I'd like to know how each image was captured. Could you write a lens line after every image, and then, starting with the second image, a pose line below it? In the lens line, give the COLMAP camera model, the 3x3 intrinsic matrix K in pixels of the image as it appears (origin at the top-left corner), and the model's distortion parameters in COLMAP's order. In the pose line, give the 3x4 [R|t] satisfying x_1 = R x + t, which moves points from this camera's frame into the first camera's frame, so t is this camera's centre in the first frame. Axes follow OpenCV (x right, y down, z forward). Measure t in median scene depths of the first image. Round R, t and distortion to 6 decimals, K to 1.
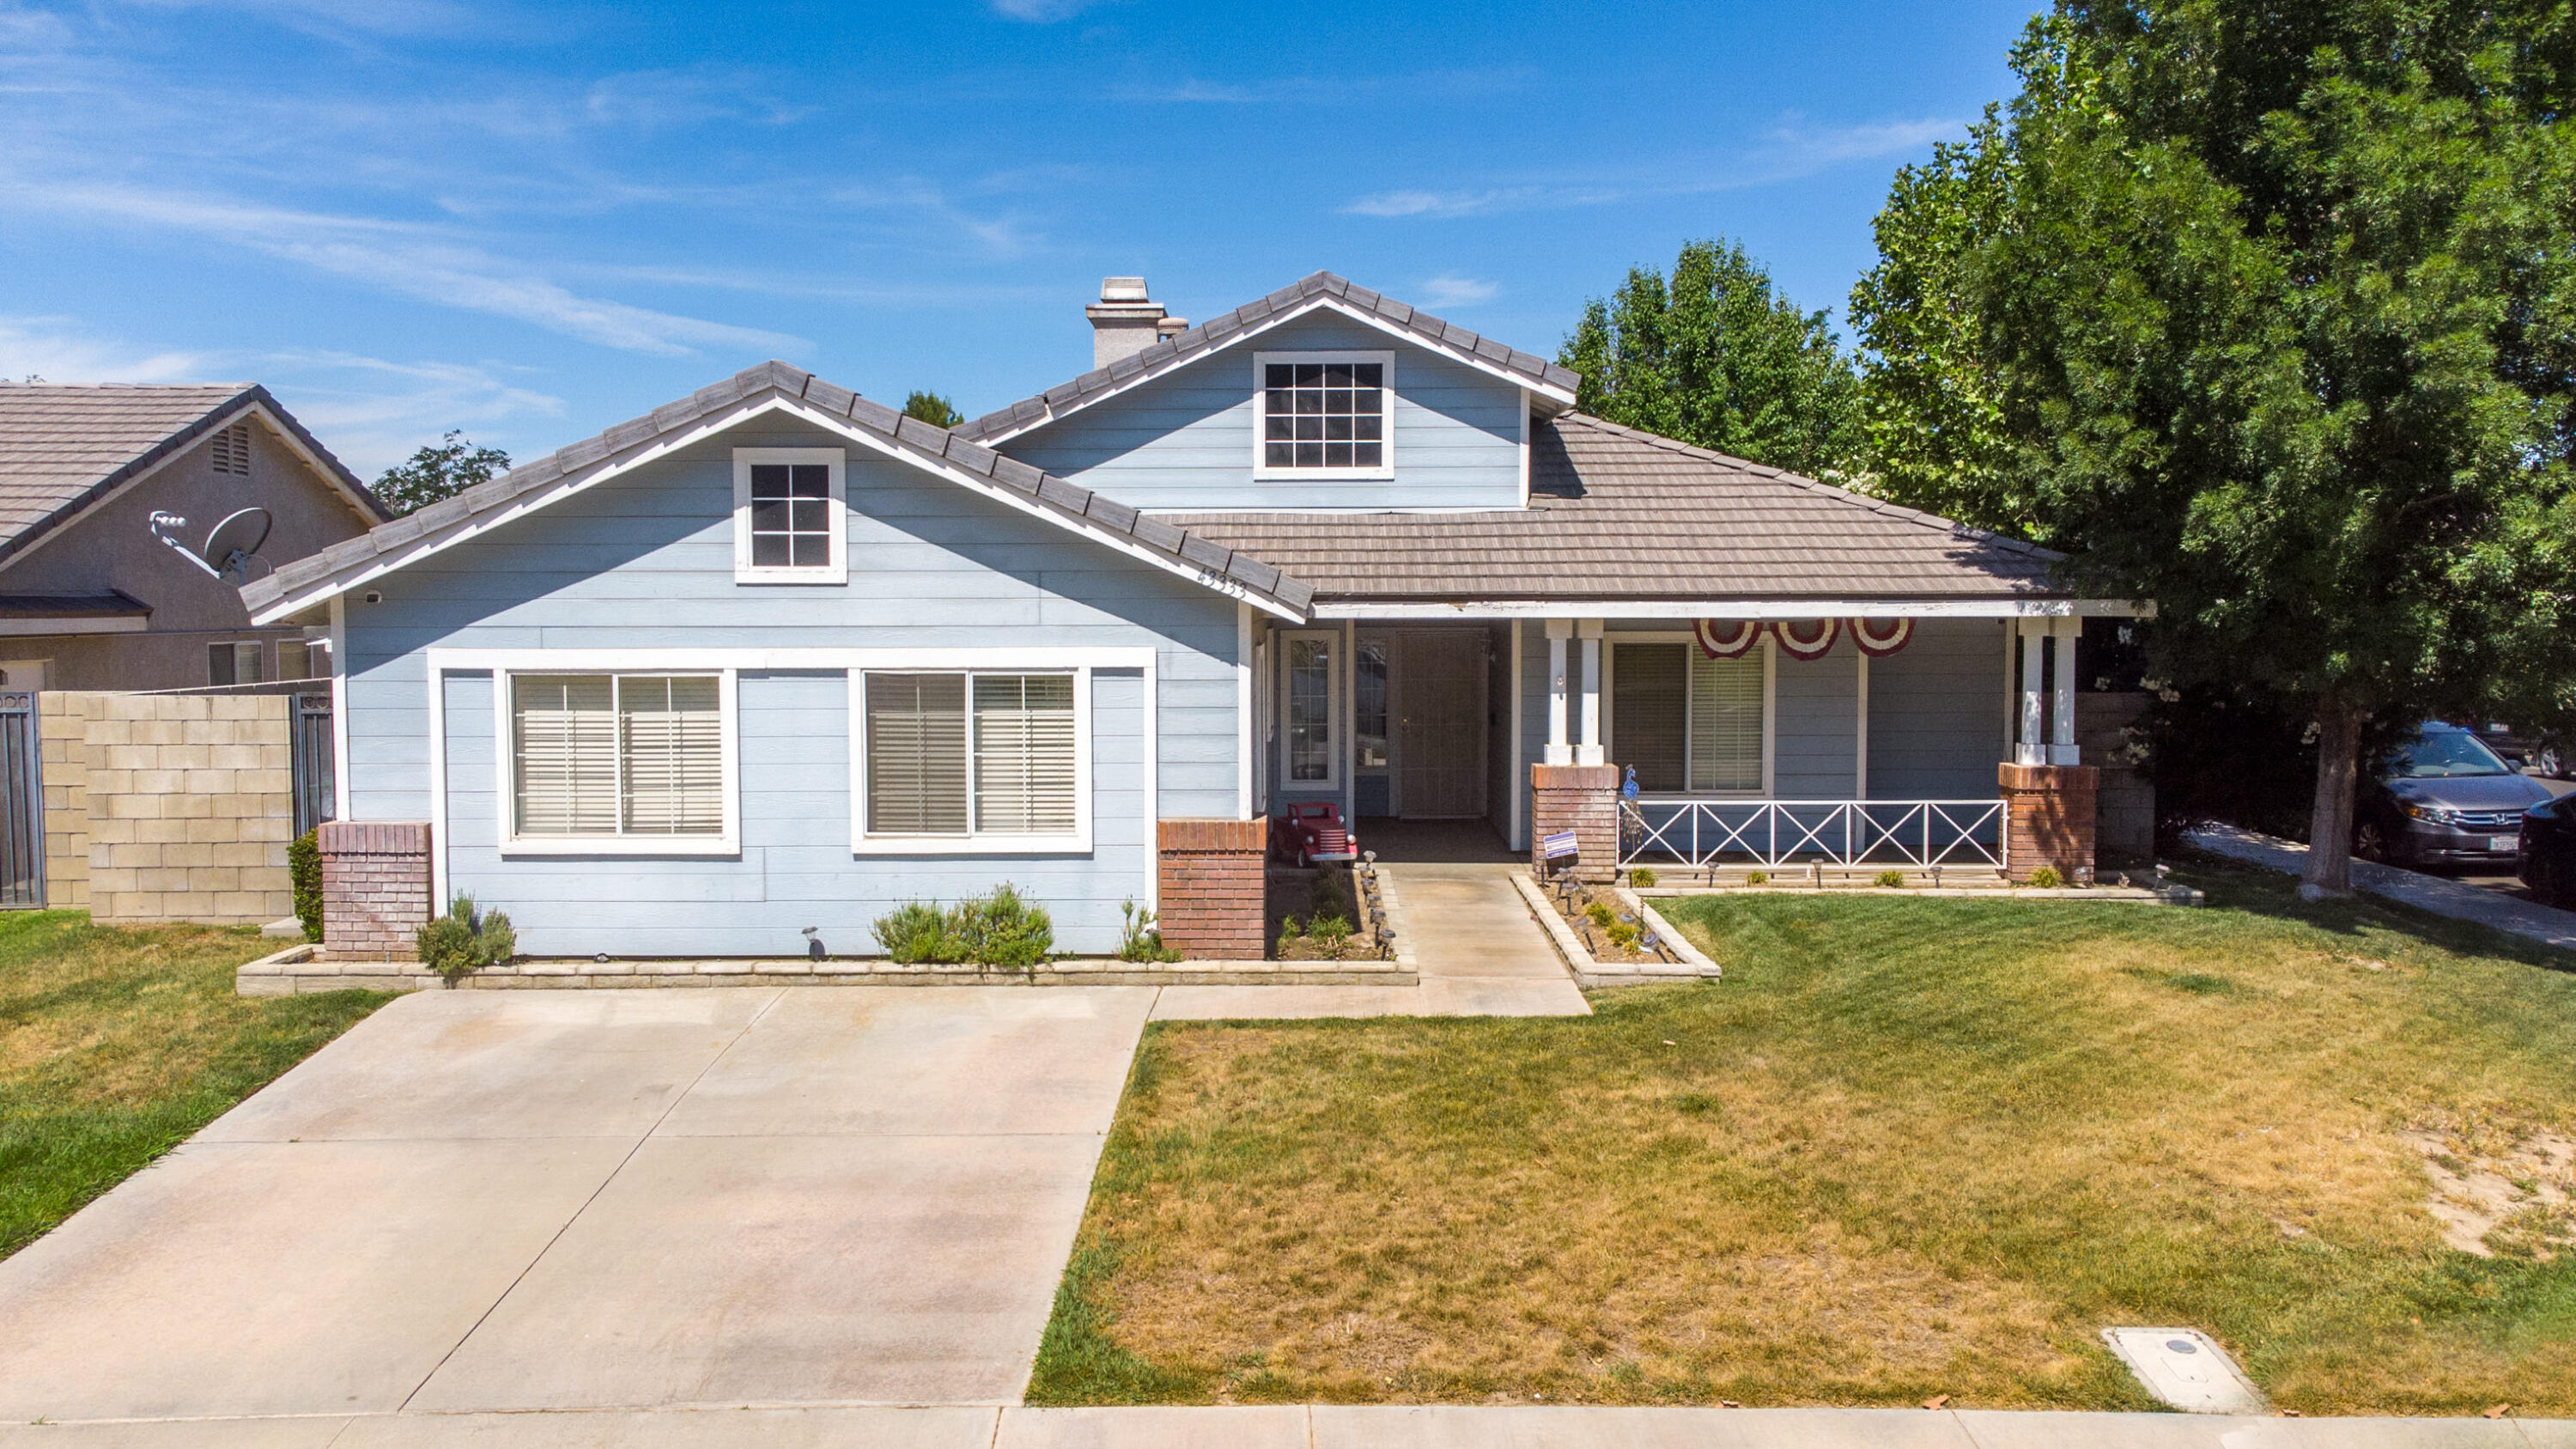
lens RADIAL K [[2063.1, 0, 1286.5], [0, 2063.1, 734.1], [0, 0, 1]] dist [0.032579, 0.000178]
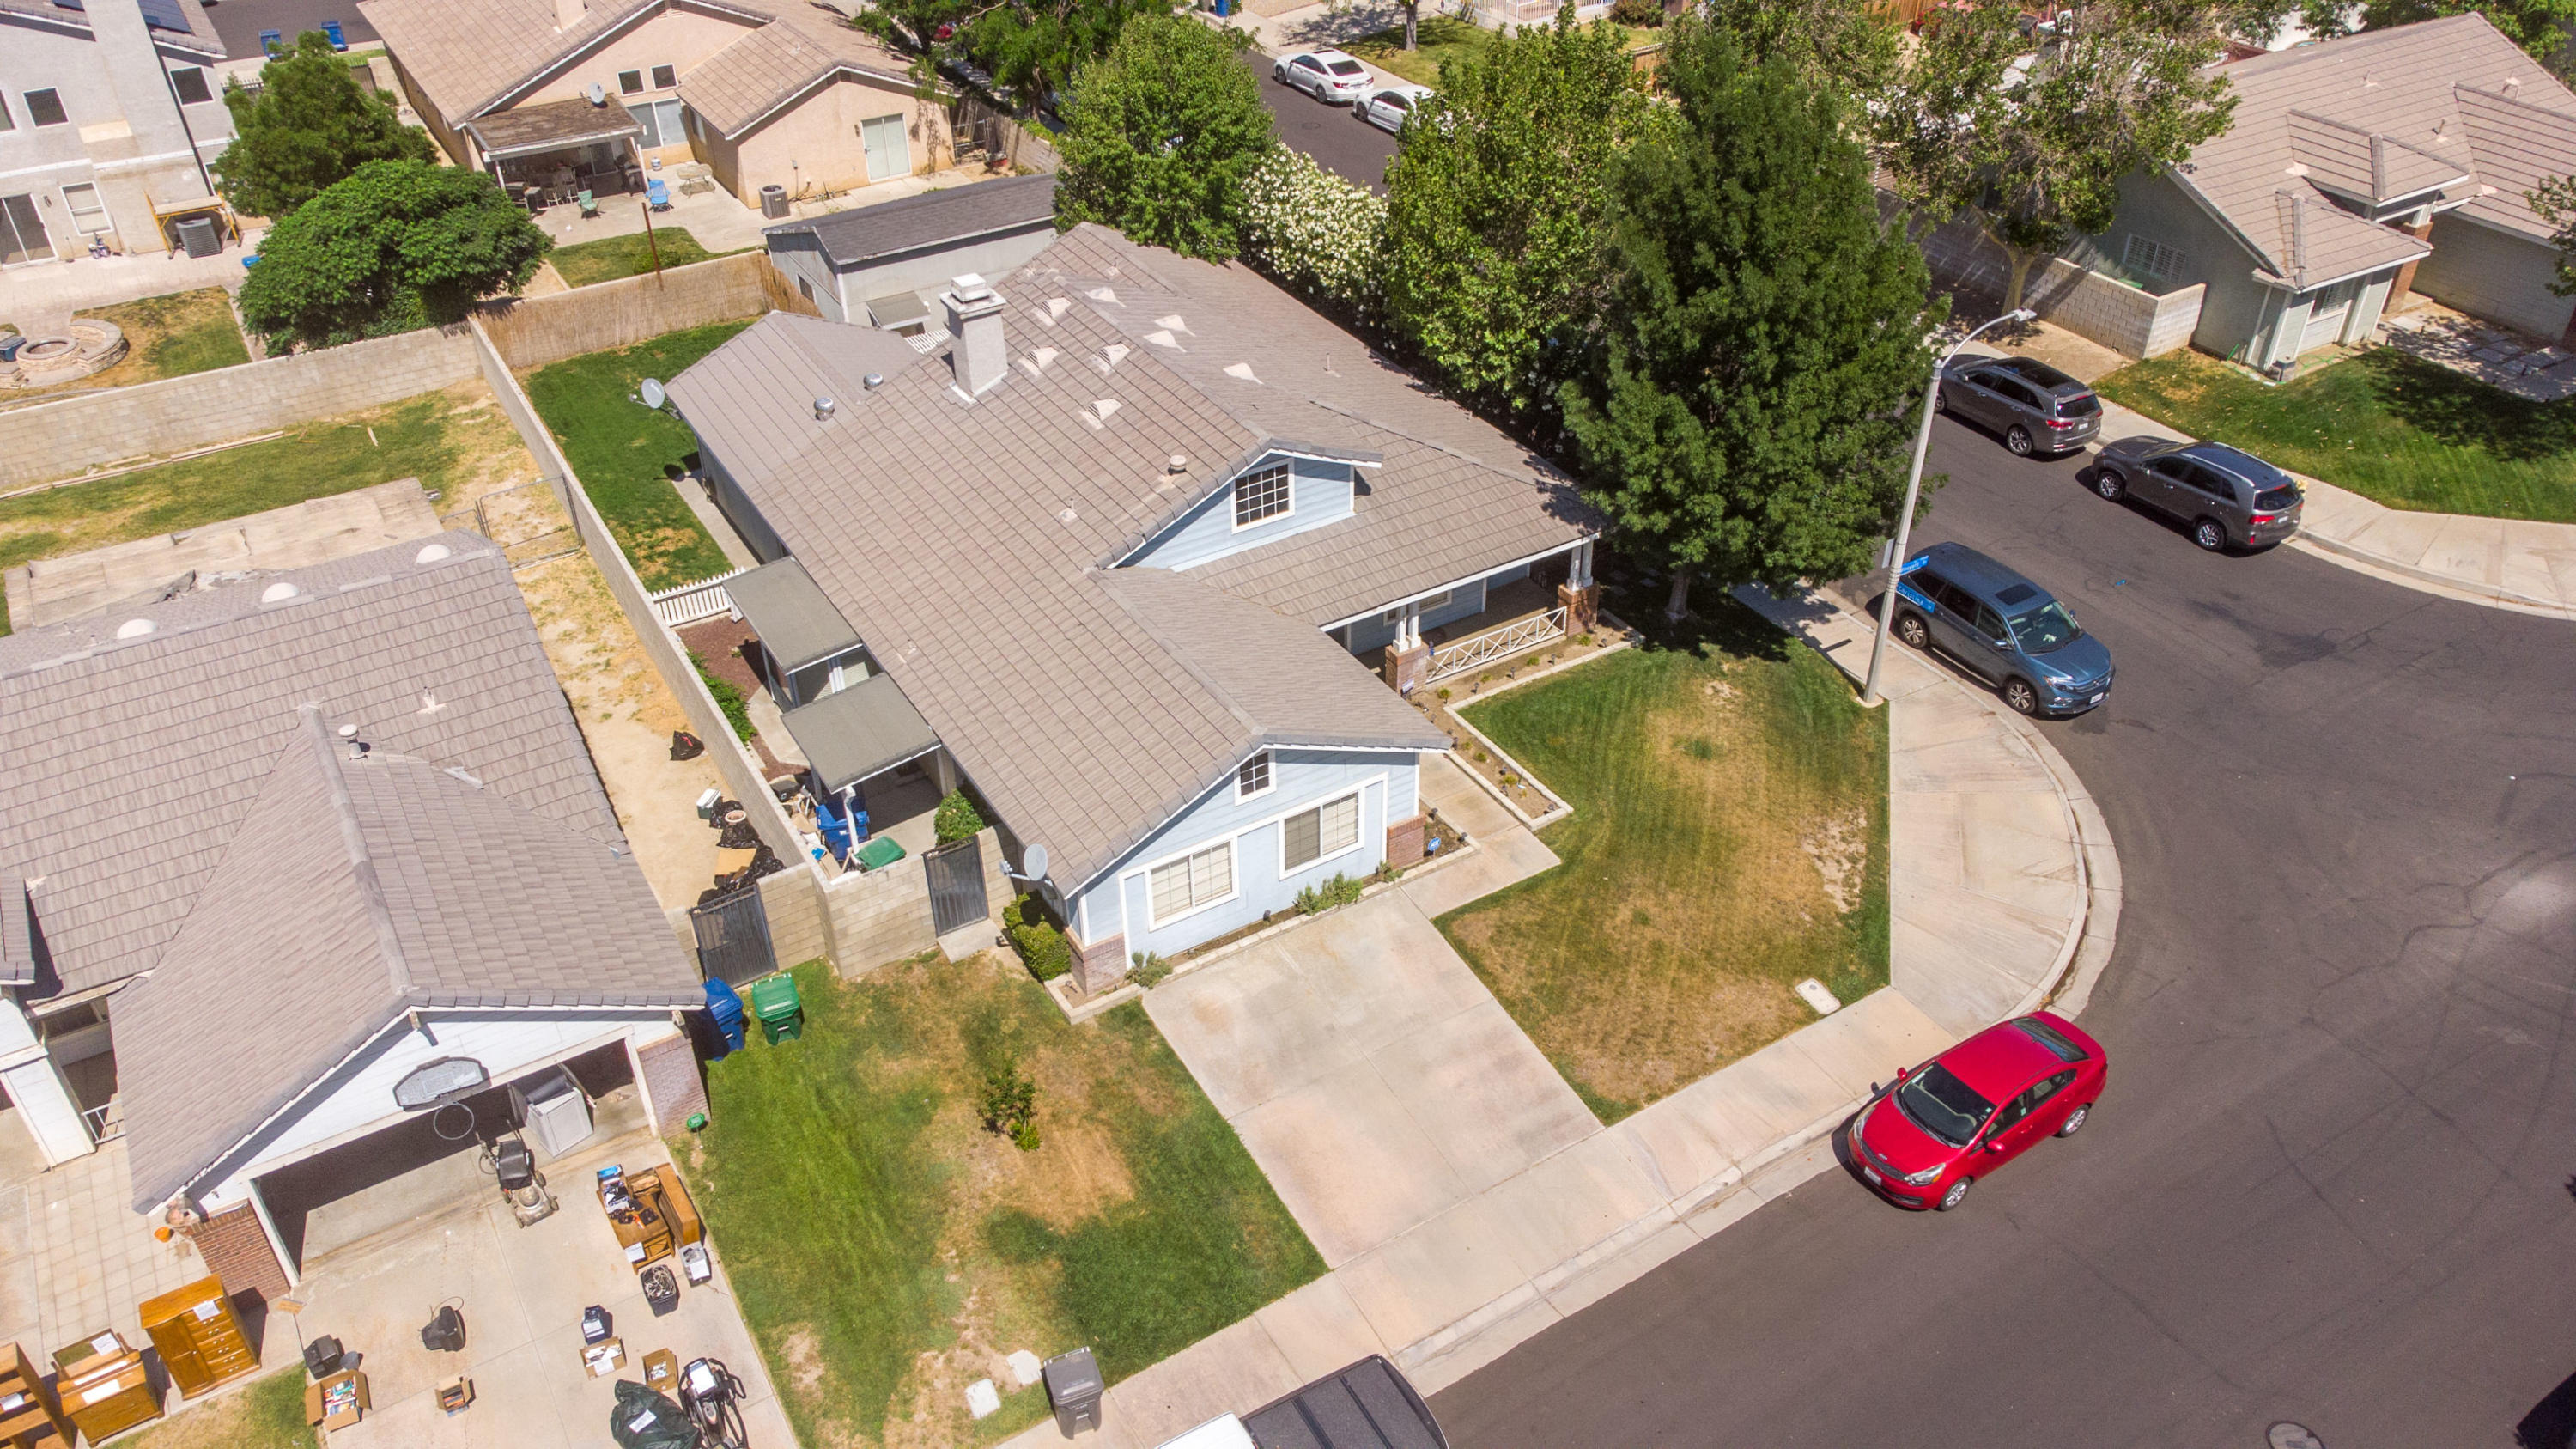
lens RADIAL K [[1920.8, 0, 1288.7], [0, 1920.8, 720.7], [0, 0, 1]] dist [0.013922, 0.000486]
pose [[0.845622, -0.317378, 0.429180, -0.863827], [0.046095, 0.844450, 0.533648, -1.011665], [-0.531789, -0.431481, 0.728715, -0.432559]]
